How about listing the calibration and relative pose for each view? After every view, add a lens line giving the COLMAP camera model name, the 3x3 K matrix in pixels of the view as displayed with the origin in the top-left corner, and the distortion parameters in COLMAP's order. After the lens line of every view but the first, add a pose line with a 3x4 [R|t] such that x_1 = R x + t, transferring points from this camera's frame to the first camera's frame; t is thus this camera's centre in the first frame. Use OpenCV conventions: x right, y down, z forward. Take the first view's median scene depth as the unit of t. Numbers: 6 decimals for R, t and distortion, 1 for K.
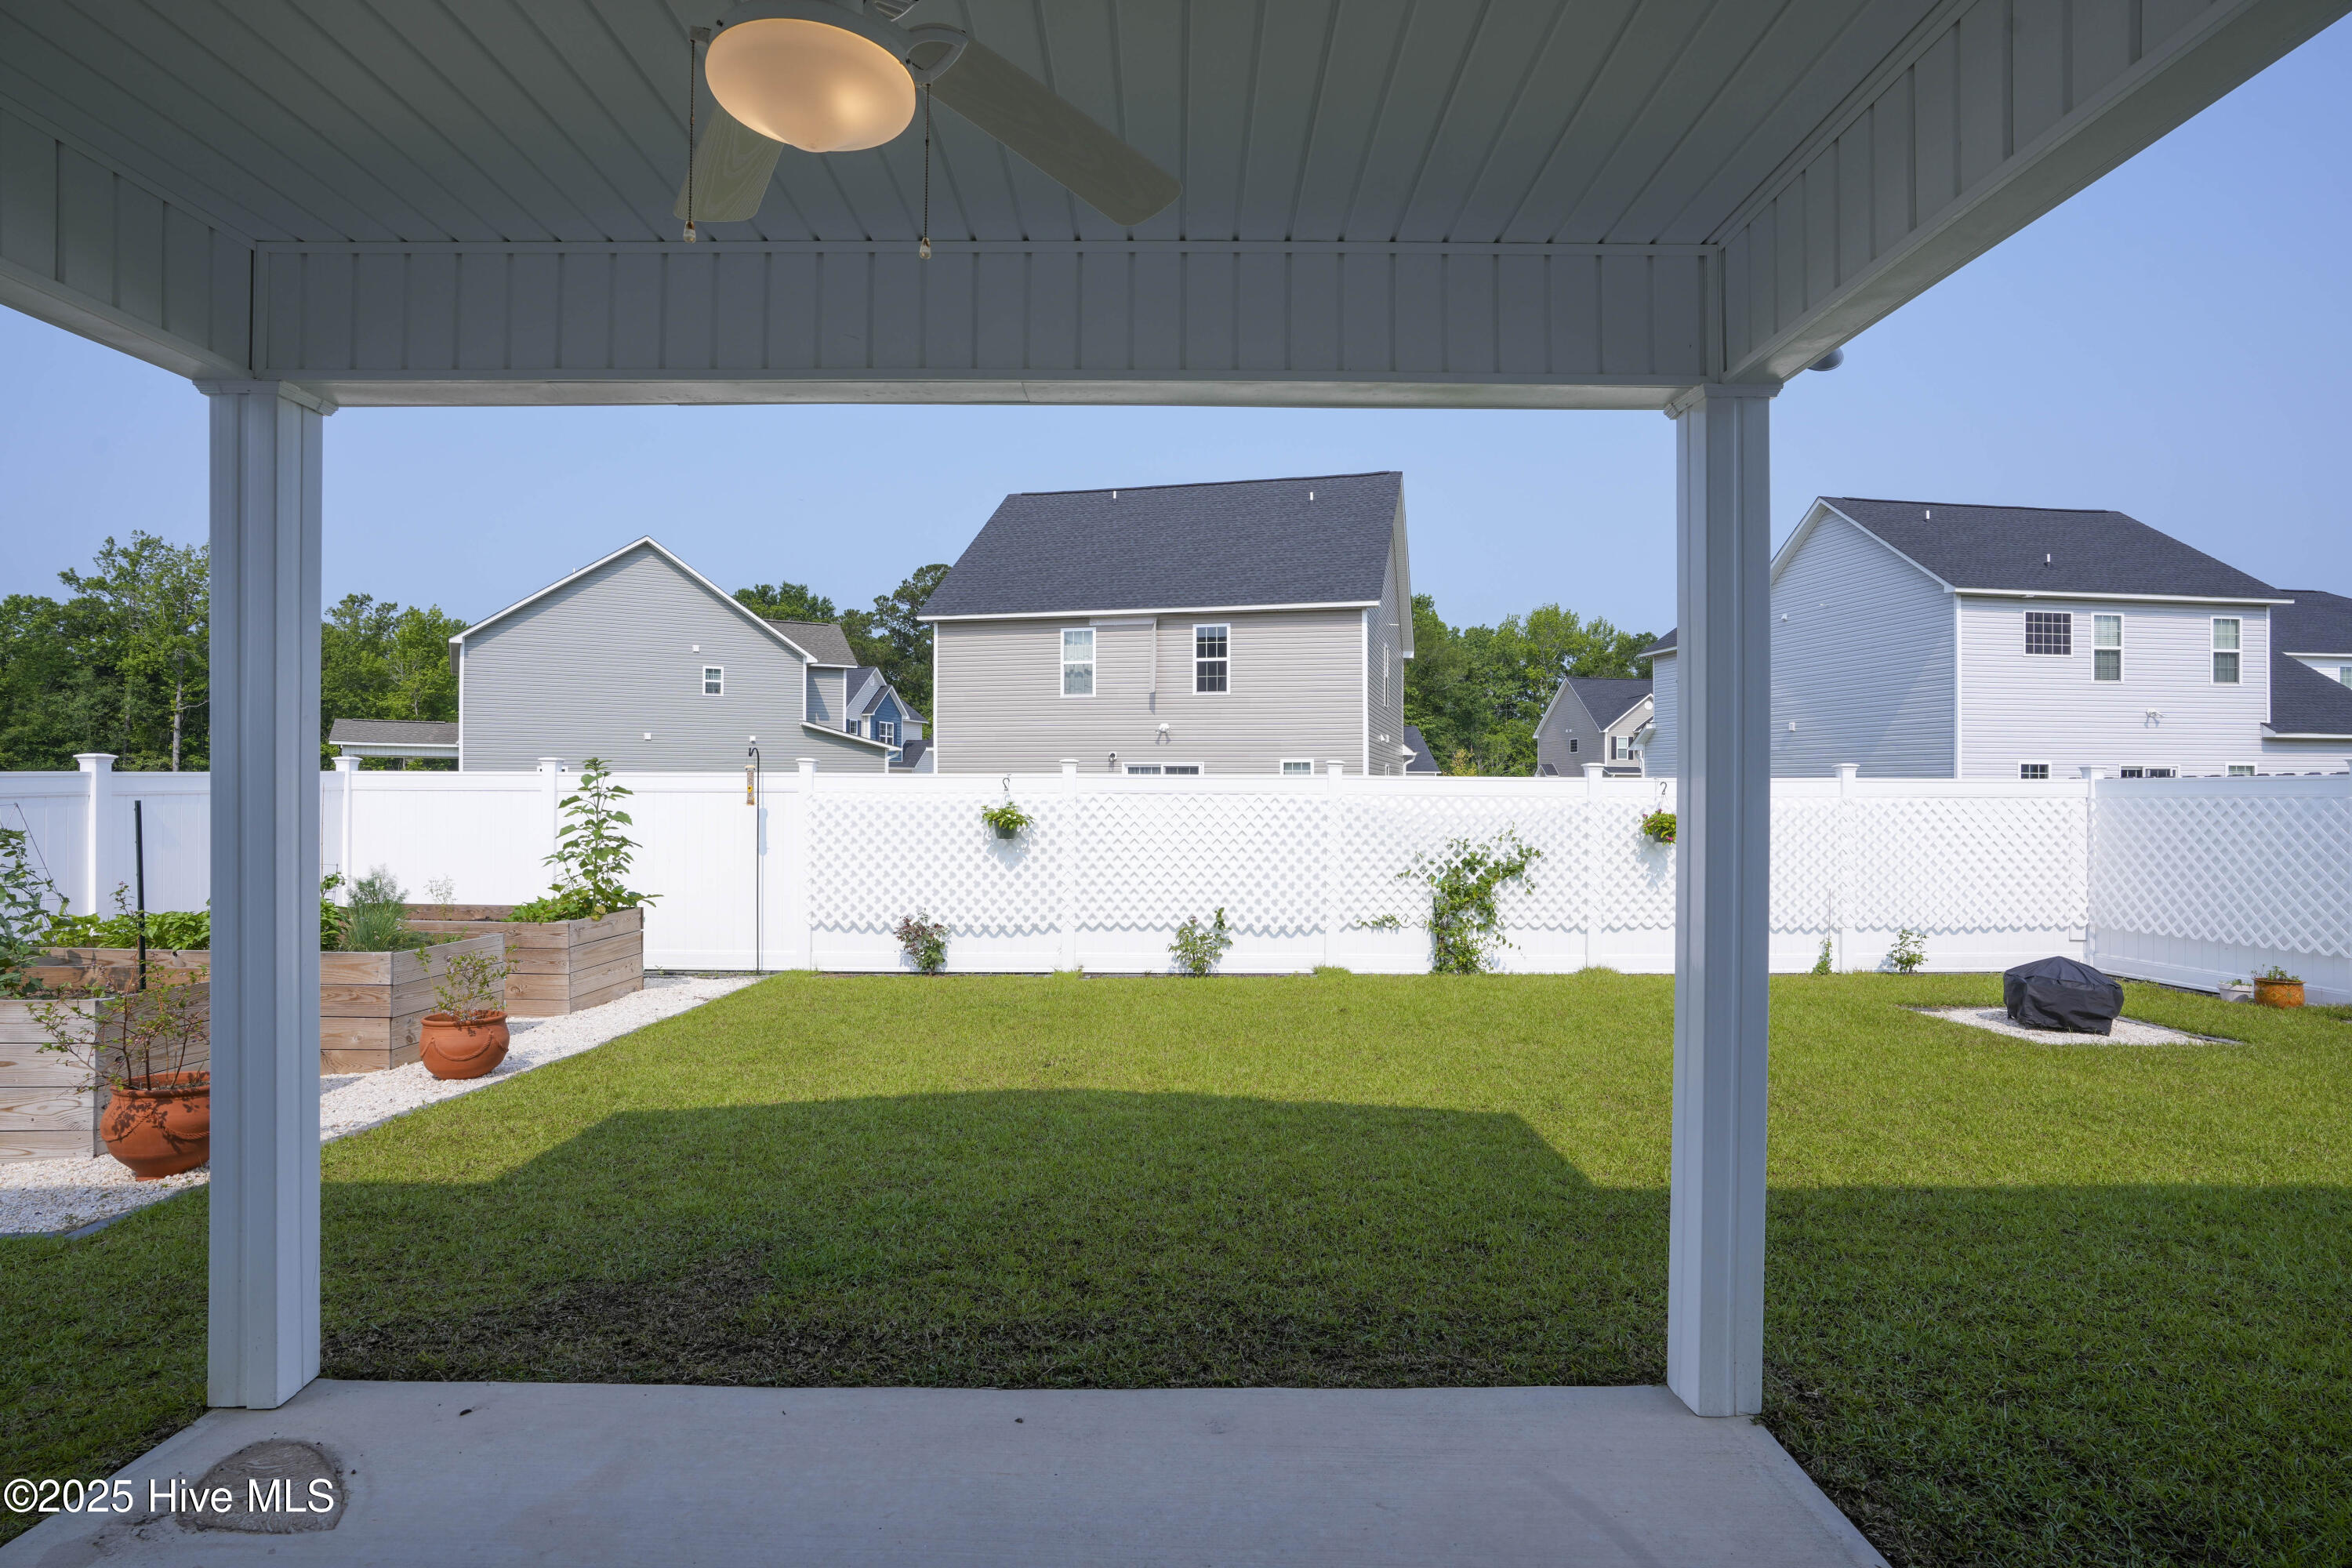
lens RADIAL K [[1228.7, 0, 1180.7], [0, 1228.7, 791.7], [0, 0, 1]] dist [0.000494, 0.000506]
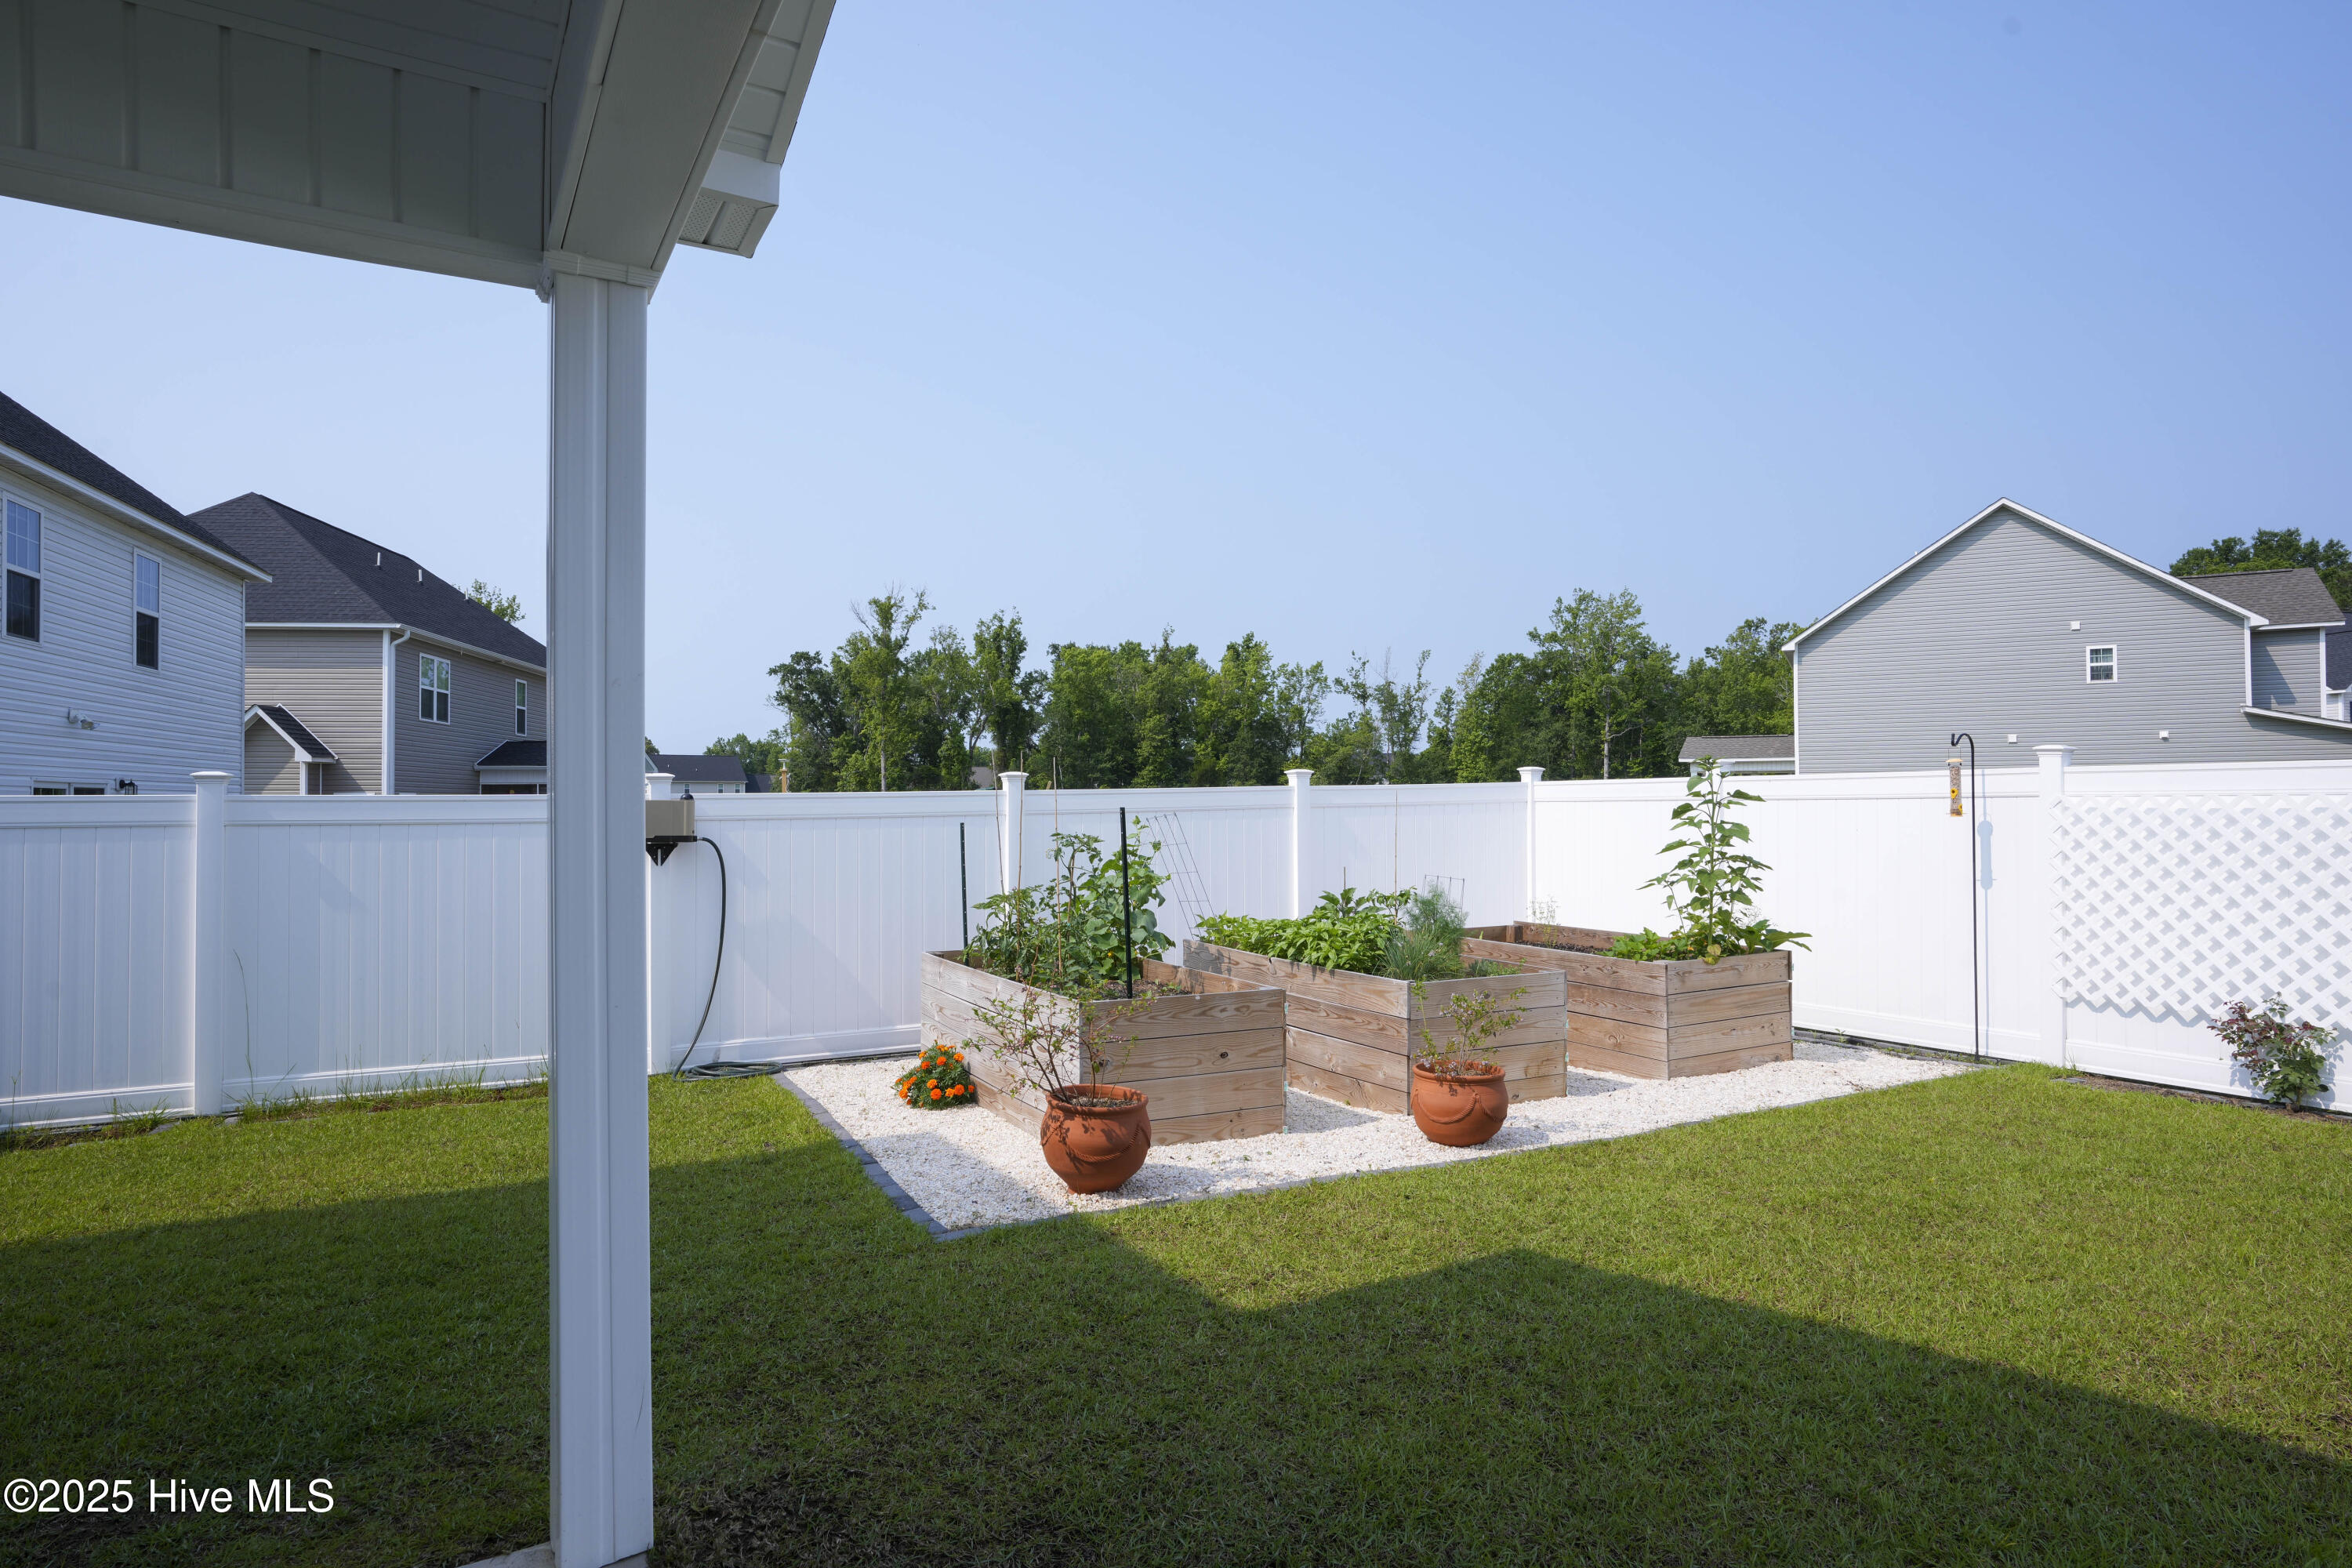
lens RADIAL K [[1299.5, 0, 1159.9], [0, 1299.5, 784.0], [0, 0, 1]] dist [-0.028549, 0.010398]
pose [[0.516179, -0.023378, -0.856162, 0.039661], [0.007033, 0.999709, -0.023058, 0.006247], [0.856452, 0.005881, 0.516193, 0.232201]]
